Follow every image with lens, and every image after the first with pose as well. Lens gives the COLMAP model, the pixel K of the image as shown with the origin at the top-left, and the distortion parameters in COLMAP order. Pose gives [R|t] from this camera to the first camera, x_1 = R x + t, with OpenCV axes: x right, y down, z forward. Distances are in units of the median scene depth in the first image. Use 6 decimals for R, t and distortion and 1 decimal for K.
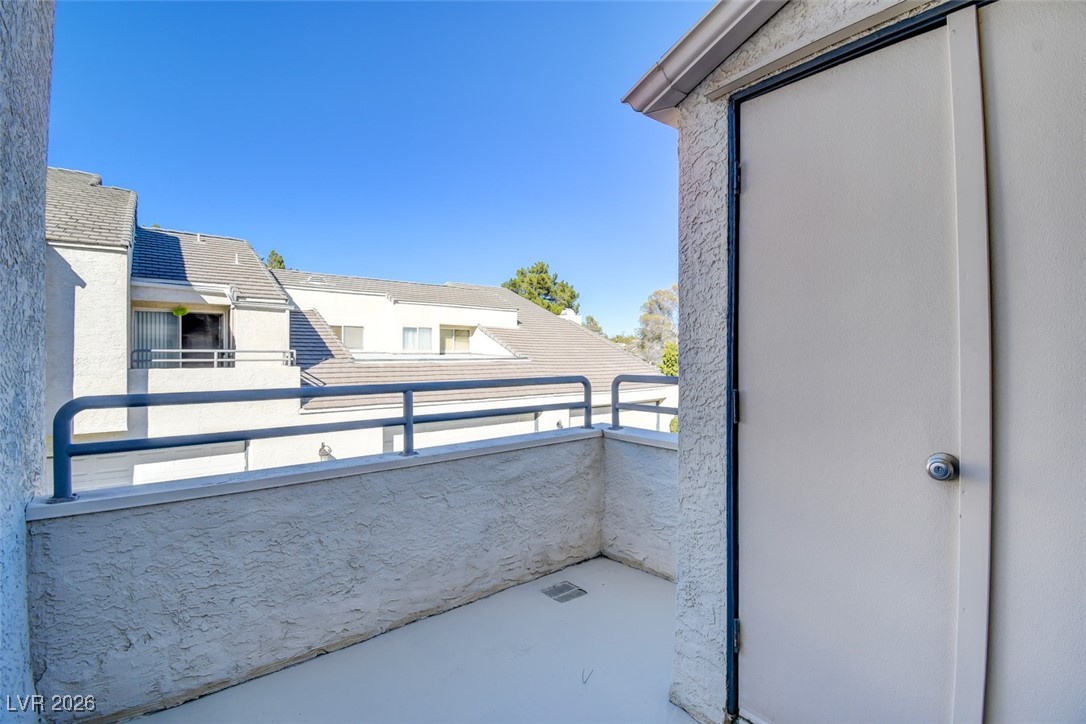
lens RADIAL K [[483.8, 0, 551.2], [0, 483.8, 358.7], [0, 0, 1]] dist [0.019778, -0.027315]
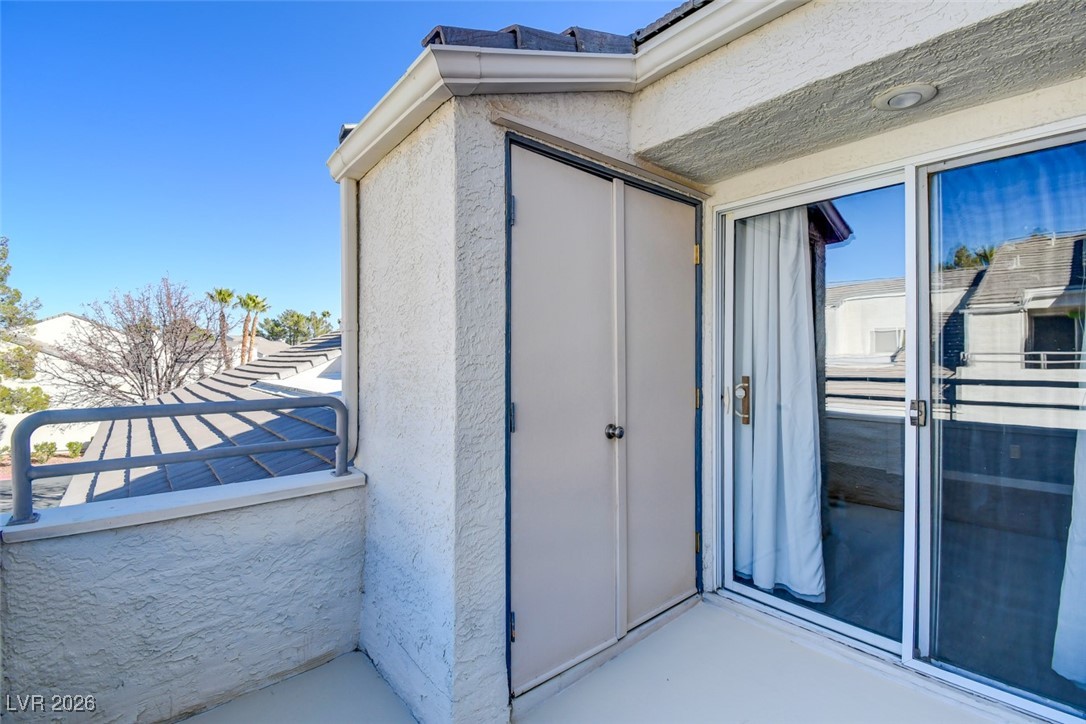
lens RADIAL K [[483.8, 0, 551.2], [0, 483.8, 358.7], [0, 0, 1]] dist [0.019778, -0.027315]
pose [[-0.014518, -0.001185, 0.999894, -0.667843], [0.006778, 0.999976, 0.001284, -0.033113], [-0.999872, 0.006796, -0.014510, 0.862535]]
